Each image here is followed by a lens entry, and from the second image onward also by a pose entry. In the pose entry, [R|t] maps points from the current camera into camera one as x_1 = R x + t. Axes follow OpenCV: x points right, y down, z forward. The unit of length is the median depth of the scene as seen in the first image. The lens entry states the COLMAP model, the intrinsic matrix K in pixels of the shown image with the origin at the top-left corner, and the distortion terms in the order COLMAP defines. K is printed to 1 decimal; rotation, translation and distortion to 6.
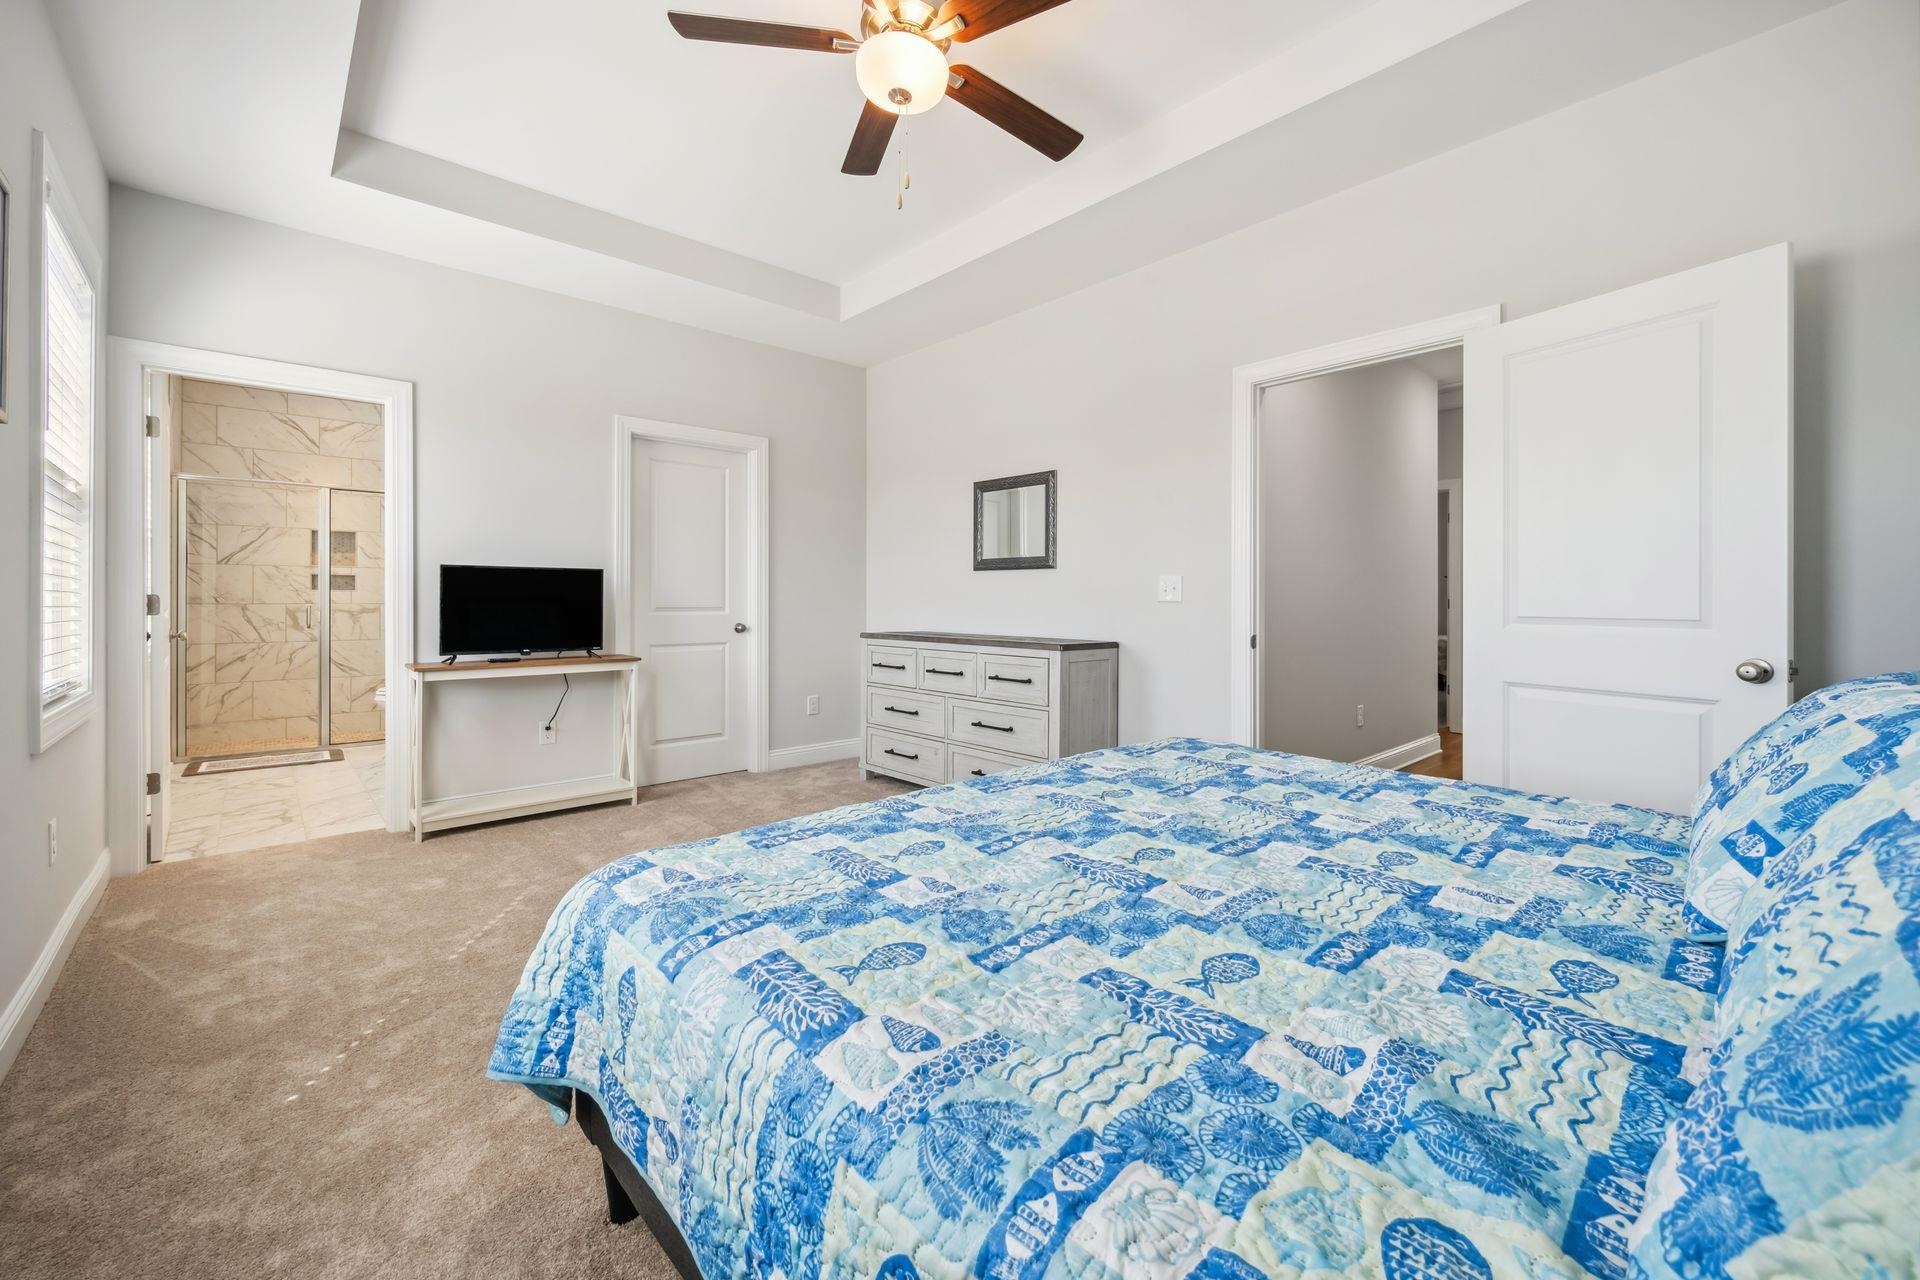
lens RADIAL K [[777.5, 0, 944.2], [0, 777.5, 601.4], [0, 0, 1]] dist [0.002037, 0.000123]
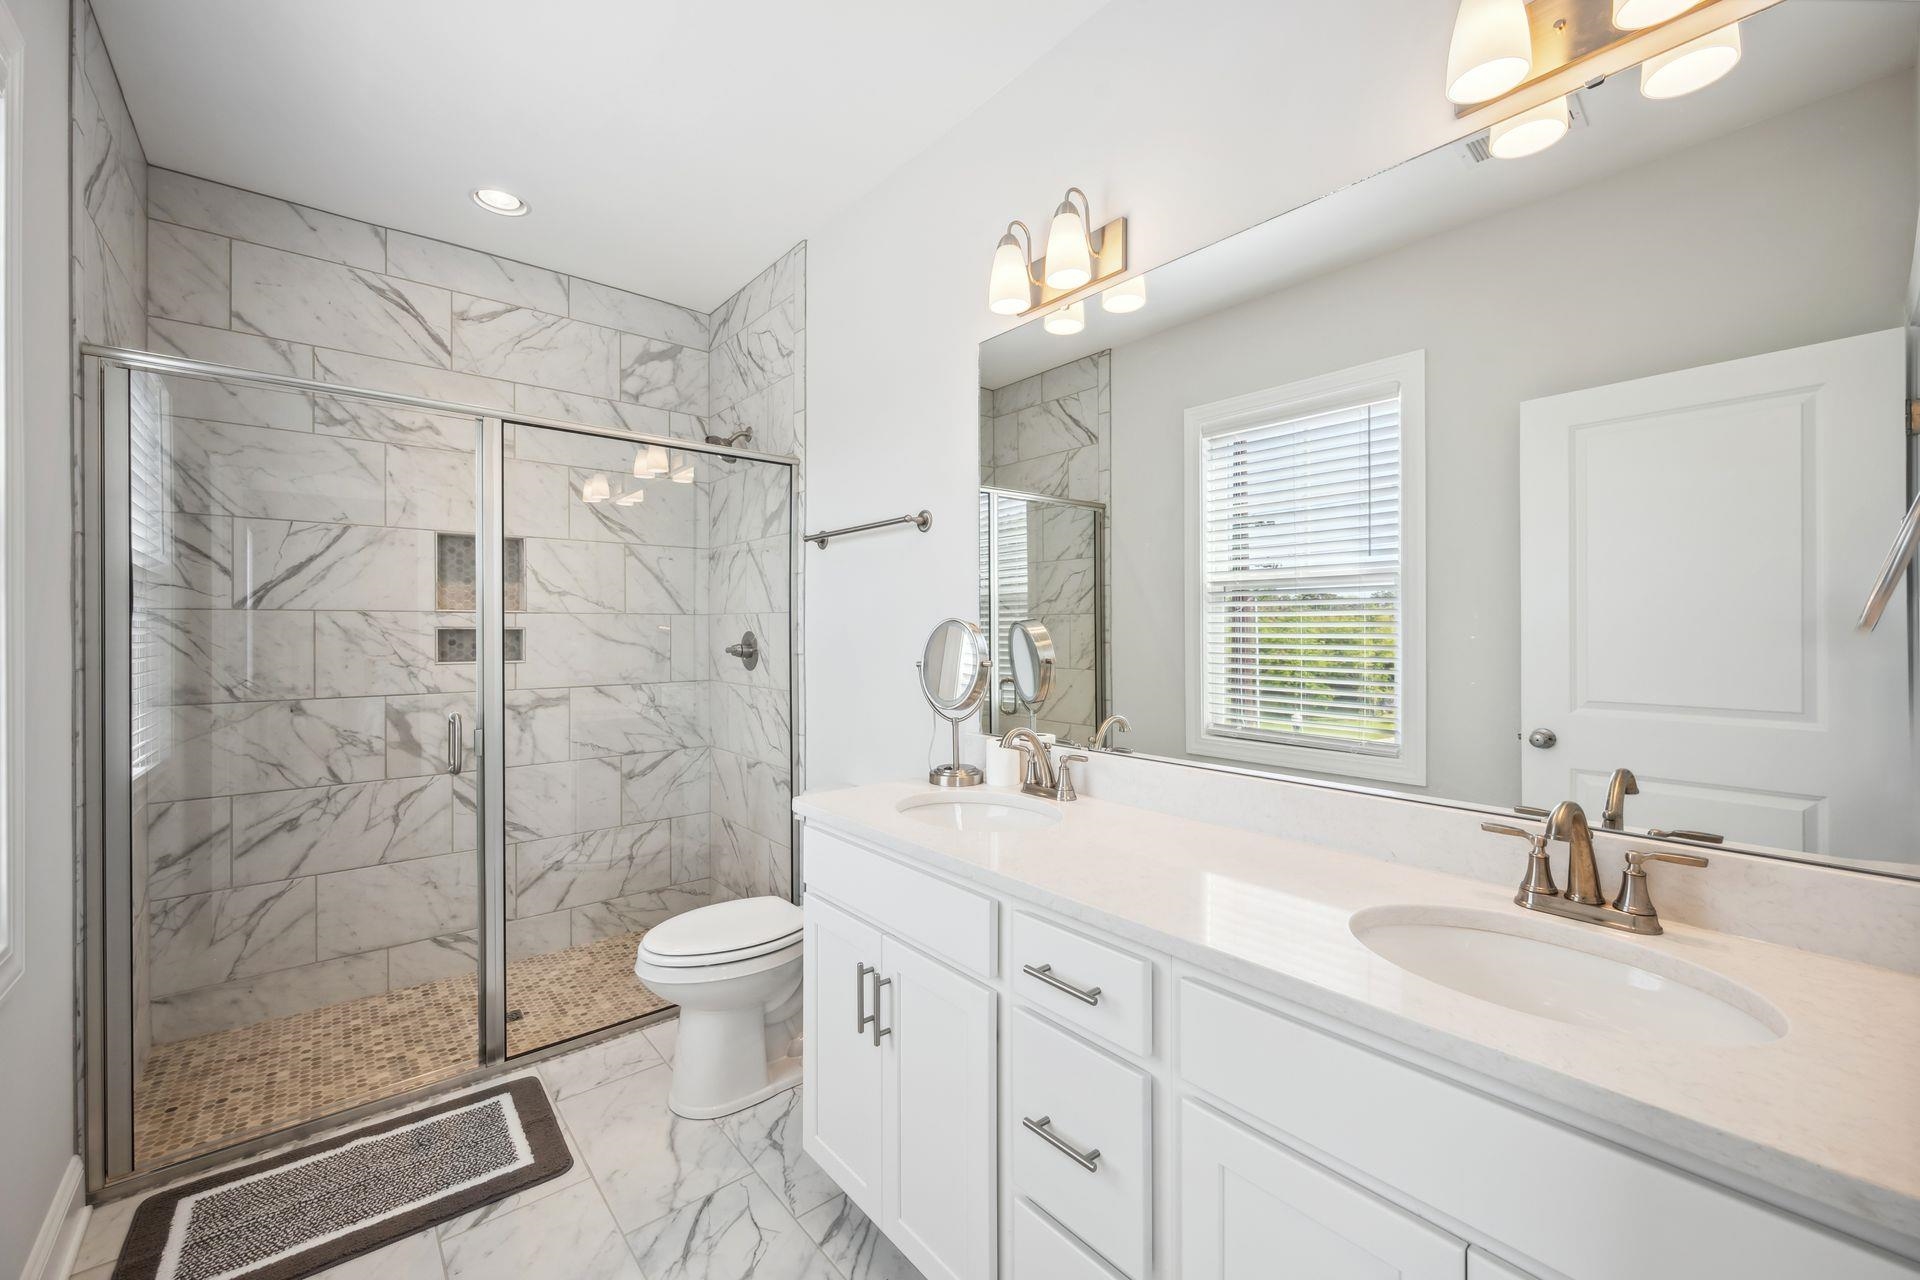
lens RADIAL K [[777.5, 0, 953.6], [0, 777.5, 633.1], [0, 0, 1]] dist [0.002037, 0.000123]
pose [[0.999702, -0.005453, -0.023813, -0.509132], [0.005496, 0.999983, 0.001748, -0.032439], [0.023803, -0.001878, 0.999715, 0.560875]]
